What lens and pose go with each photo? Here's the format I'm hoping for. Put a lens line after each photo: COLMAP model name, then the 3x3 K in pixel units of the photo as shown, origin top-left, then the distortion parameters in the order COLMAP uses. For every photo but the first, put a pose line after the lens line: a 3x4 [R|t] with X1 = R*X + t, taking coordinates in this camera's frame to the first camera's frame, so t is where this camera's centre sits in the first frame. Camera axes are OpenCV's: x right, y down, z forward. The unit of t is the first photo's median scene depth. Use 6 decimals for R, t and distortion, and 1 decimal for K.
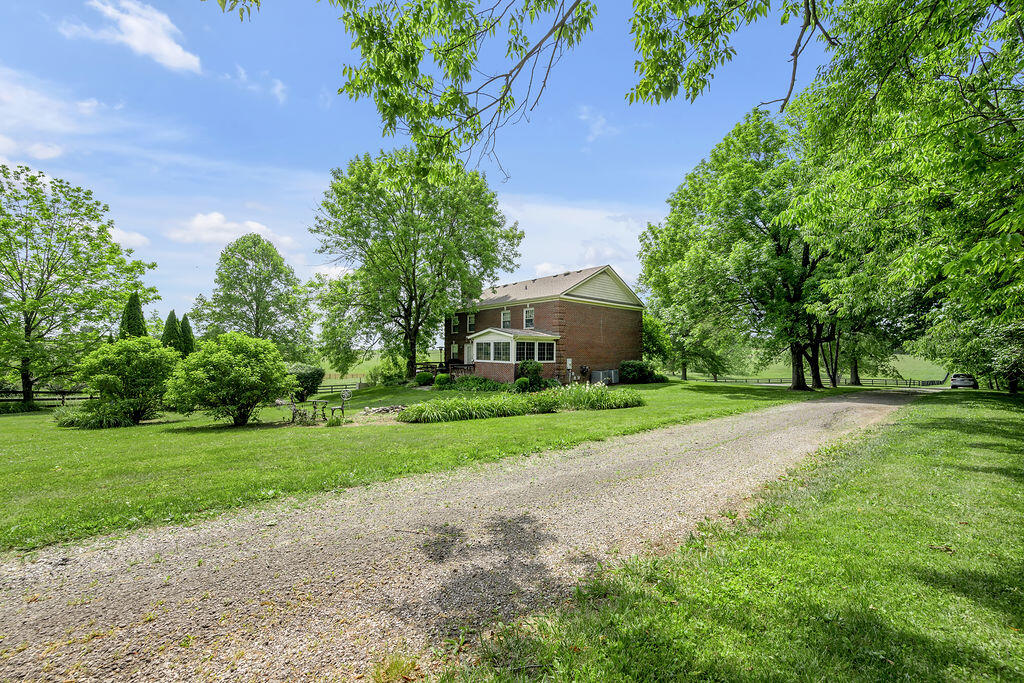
lens RADIAL K [[416.0, 0, 511.7], [0, 416.0, 353.3], [0, 0, 1]] dist [0.000254, 0.000009]
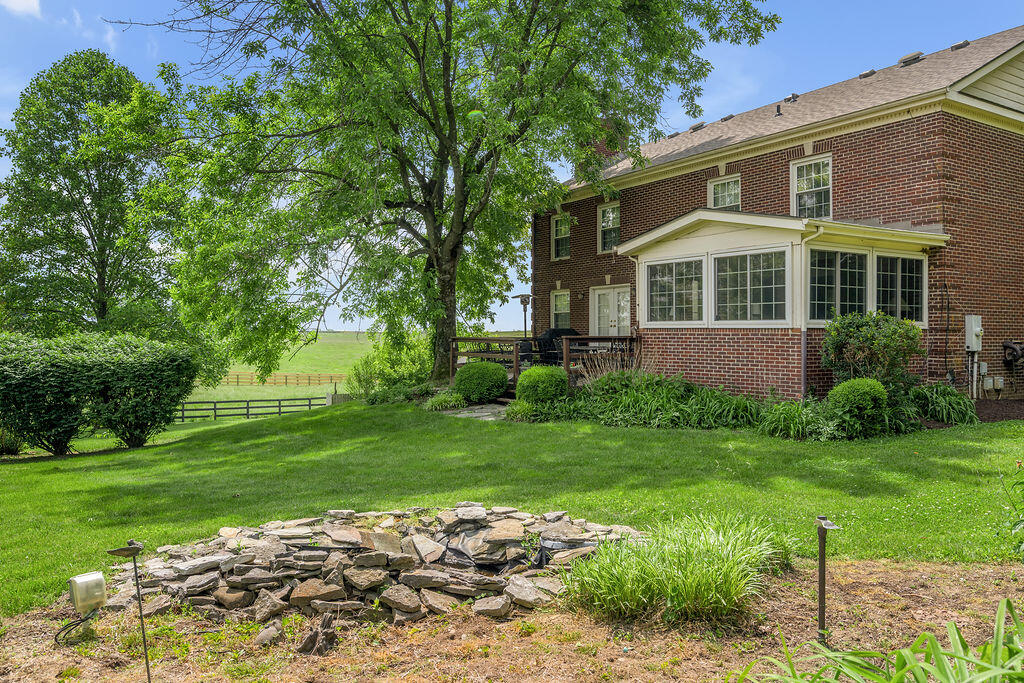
lens RADIAL K [[756.4, 0, 512.0], [0, 756.4, 341.5], [0, 0, 1]] dist [-0.004977, -0.001590]
pose [[0.987287, -0.005150, -0.158861, -0.085029], [0.005498, 0.999983, 0.001754, 0.025626], [0.158850, -0.002605, 0.987299, 0.388228]]
